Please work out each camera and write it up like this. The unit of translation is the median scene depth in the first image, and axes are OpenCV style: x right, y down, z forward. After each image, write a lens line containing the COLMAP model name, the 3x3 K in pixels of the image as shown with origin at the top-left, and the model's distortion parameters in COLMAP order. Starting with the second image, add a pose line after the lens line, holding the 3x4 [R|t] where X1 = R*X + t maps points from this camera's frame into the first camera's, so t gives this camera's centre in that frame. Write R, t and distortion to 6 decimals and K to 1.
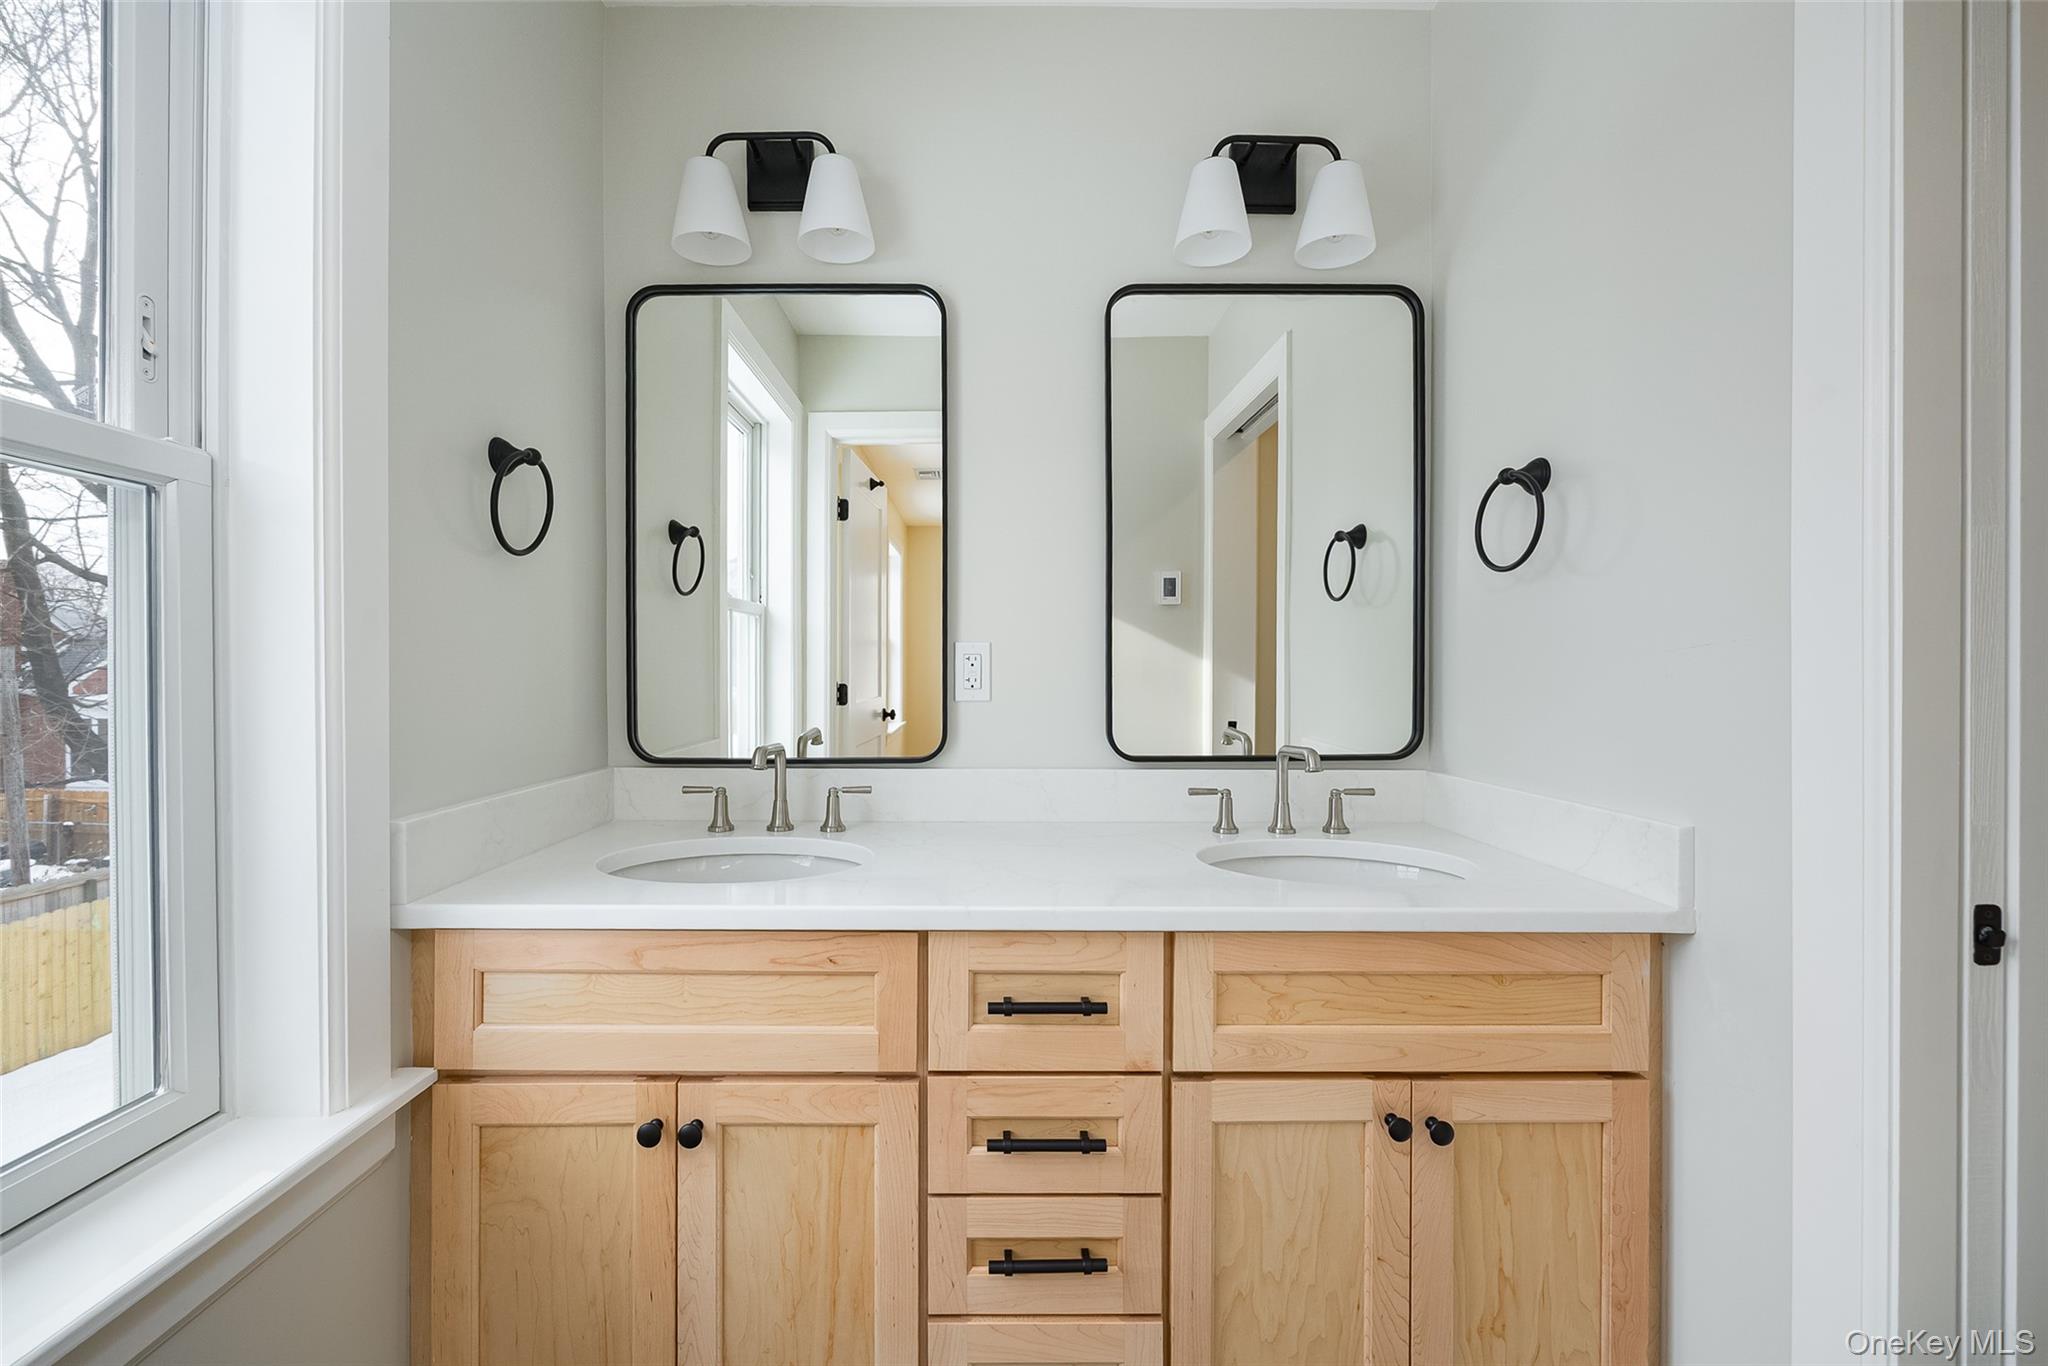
lens RADIAL K [[813.0, 0, 994.1], [0, 813.0, 676.6], [0, 0, 1]] dist [-0.004796, 0.000100]
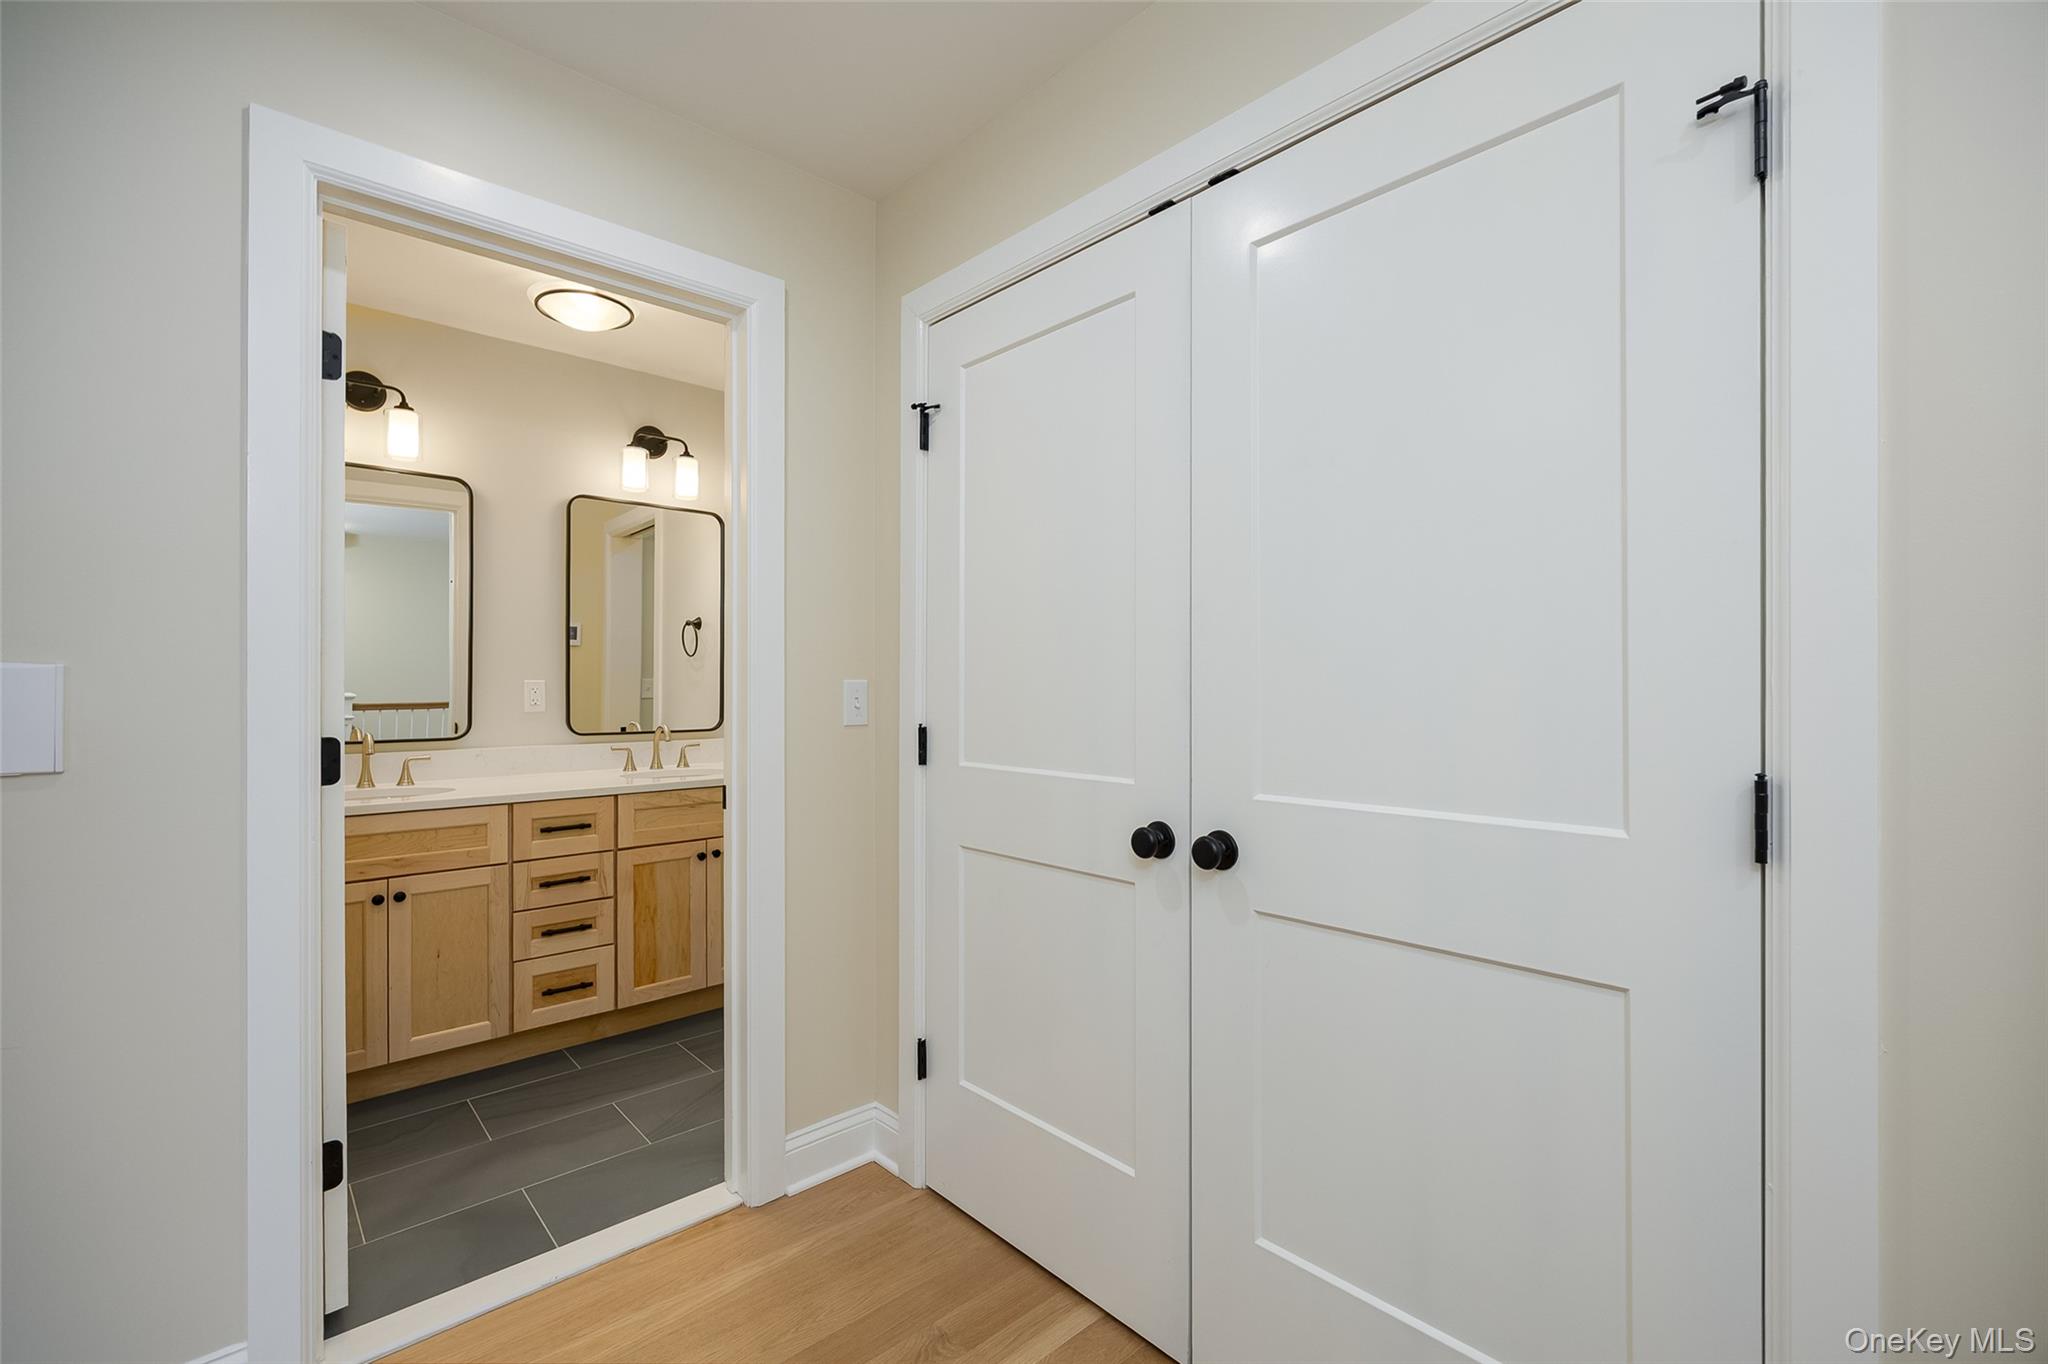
lens RADIAL K [[892.5, 0, 1029.4], [0, 892.5, 686.9], [0, 0, 1]] dist [-0.003499, -0.000233]
pose [[0.737950, -0.001692, 0.674854, -0.644698], [0.005465, 0.999979, -0.003469, -0.012539], [-0.674834, 0.006248, 0.737943, -1.760892]]
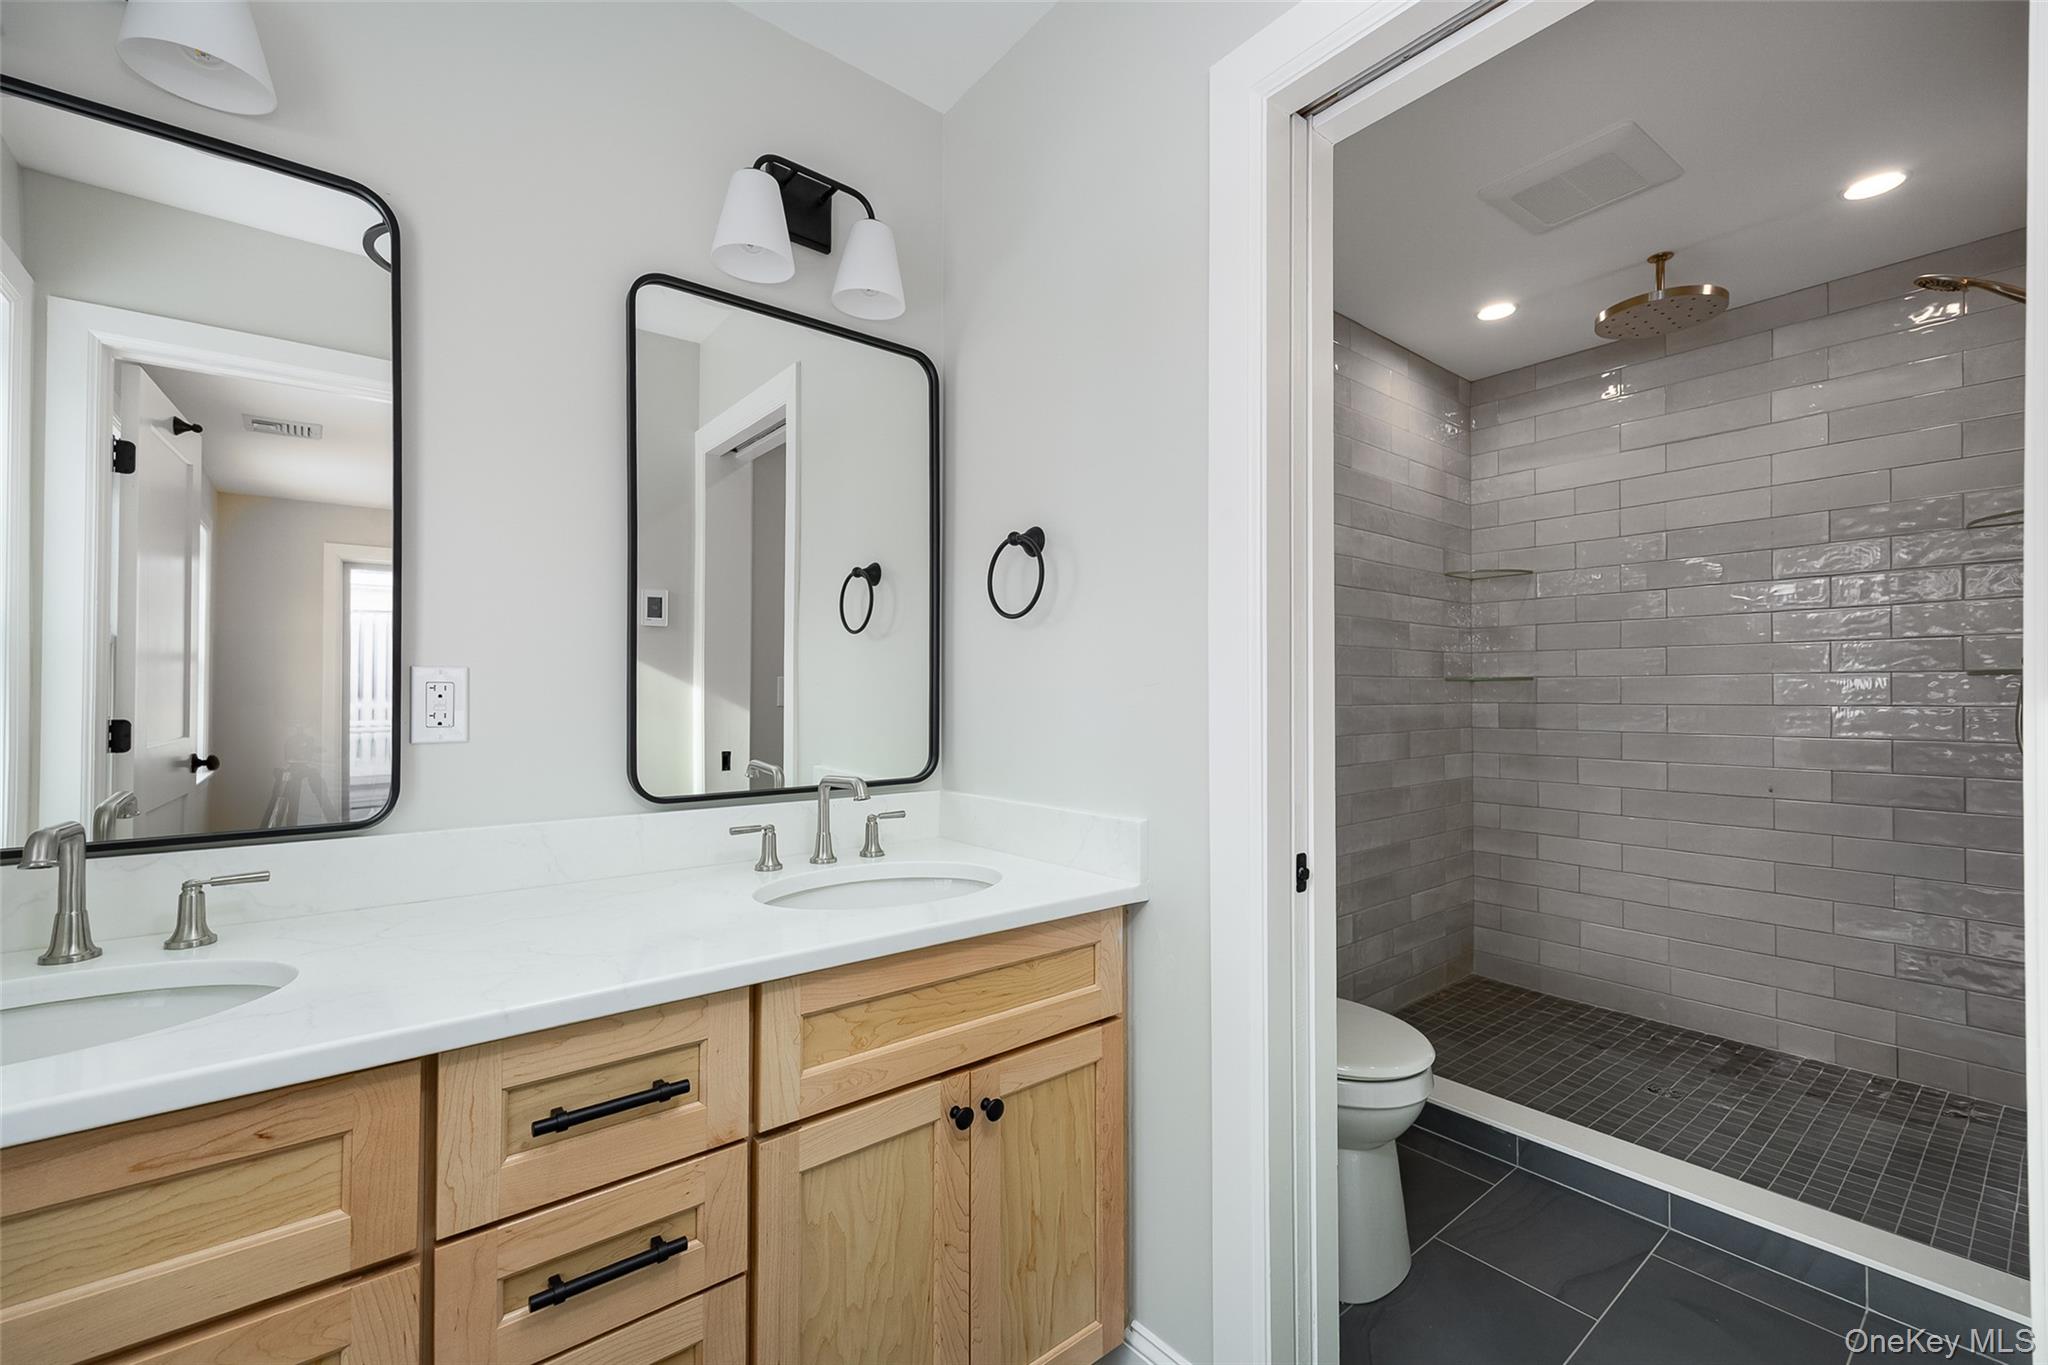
lens RADIAL K [[832.1, 0, 1019.4], [0, 832.1, 689.5], [0, 0, 1]] dist [0.004235, -0.000603]
pose [[0.781925, 0.002746, 0.623366, -0.127547], [0.005777, 0.999915, -0.011651, -0.011548], [-0.623345, 0.012711, 0.781843, 0.047593]]
